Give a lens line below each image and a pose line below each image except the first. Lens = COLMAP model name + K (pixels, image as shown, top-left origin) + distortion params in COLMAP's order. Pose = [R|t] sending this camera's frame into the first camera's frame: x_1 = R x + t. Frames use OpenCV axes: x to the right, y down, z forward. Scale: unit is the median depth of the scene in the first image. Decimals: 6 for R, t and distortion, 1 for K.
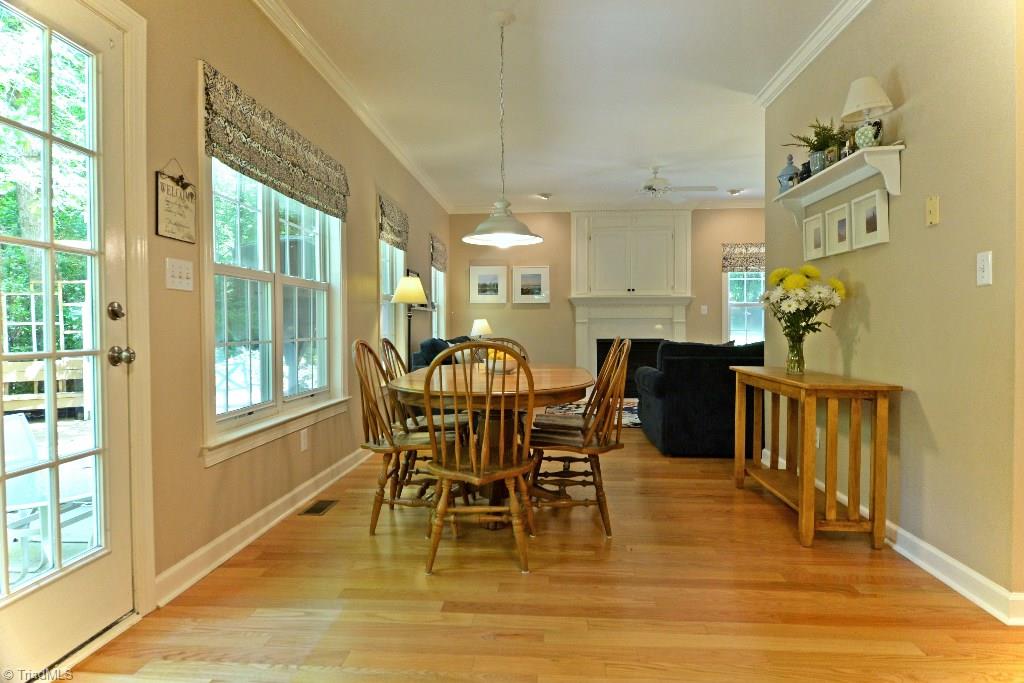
lens RADIAL K [[589.7, 0, 510.3], [0, 589.7, 335.5], [0, 0, 1]] dist [0.045243, -0.056382]
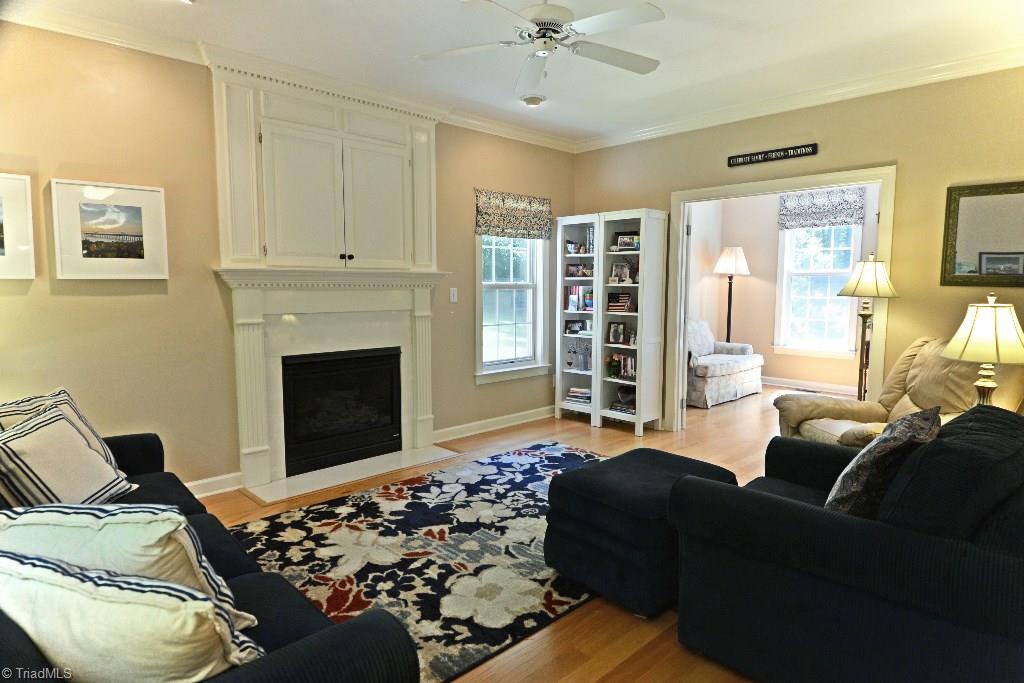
lens RADIAL K [[589.7, 0, 510.3], [0, 589.7, 335.5], [0, 0, 1]] dist [0.045243, -0.056382]
pose [[0.674667, -0.060157, 0.735666, -0.082621], [0.008202, 0.997223, 0.074023, -0.045848], [-0.738076, -0.043907, 0.673287, 0.545156]]
